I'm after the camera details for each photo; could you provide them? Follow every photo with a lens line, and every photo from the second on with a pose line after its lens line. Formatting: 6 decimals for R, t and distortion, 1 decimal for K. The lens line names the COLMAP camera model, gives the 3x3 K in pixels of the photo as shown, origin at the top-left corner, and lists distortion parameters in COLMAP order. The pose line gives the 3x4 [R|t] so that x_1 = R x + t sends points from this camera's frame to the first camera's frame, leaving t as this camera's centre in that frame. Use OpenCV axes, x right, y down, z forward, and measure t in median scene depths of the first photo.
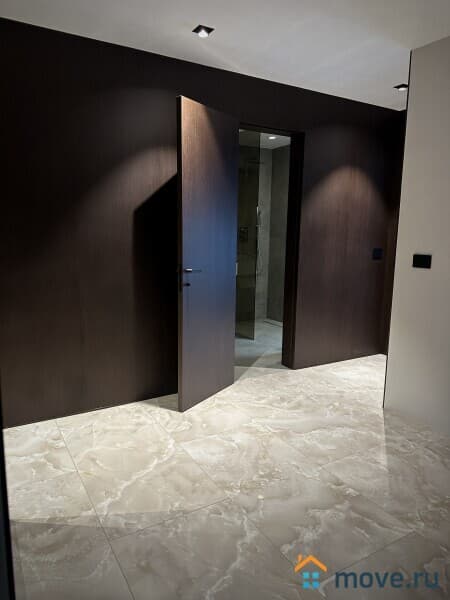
lens RADIAL K [[429.3, 0, 224.2], [0, 429.3, 295.6], [0, 0, 1]] dist [0.051653, -0.073595]
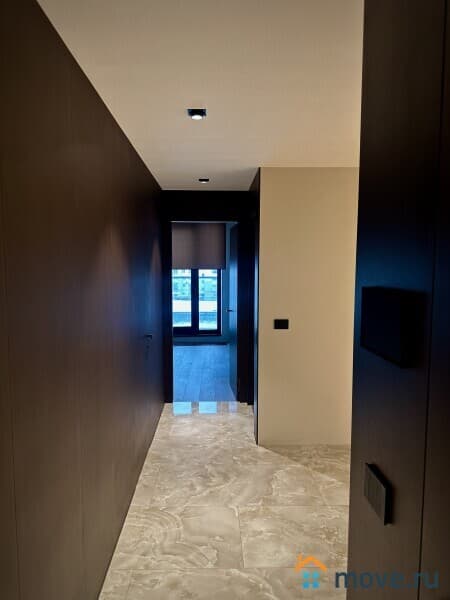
lens RADIAL K [[429.3, 0, 227.9], [0, 429.3, 301.6], [0, 0, 1]] dist [0.051653, -0.073595]
pose [[0.483958, -0.100378, 0.869315, -0.754593], [0.140621, 0.989410, 0.035959, -0.214848], [-0.863719, 0.104841, 0.492948, 0.467344]]
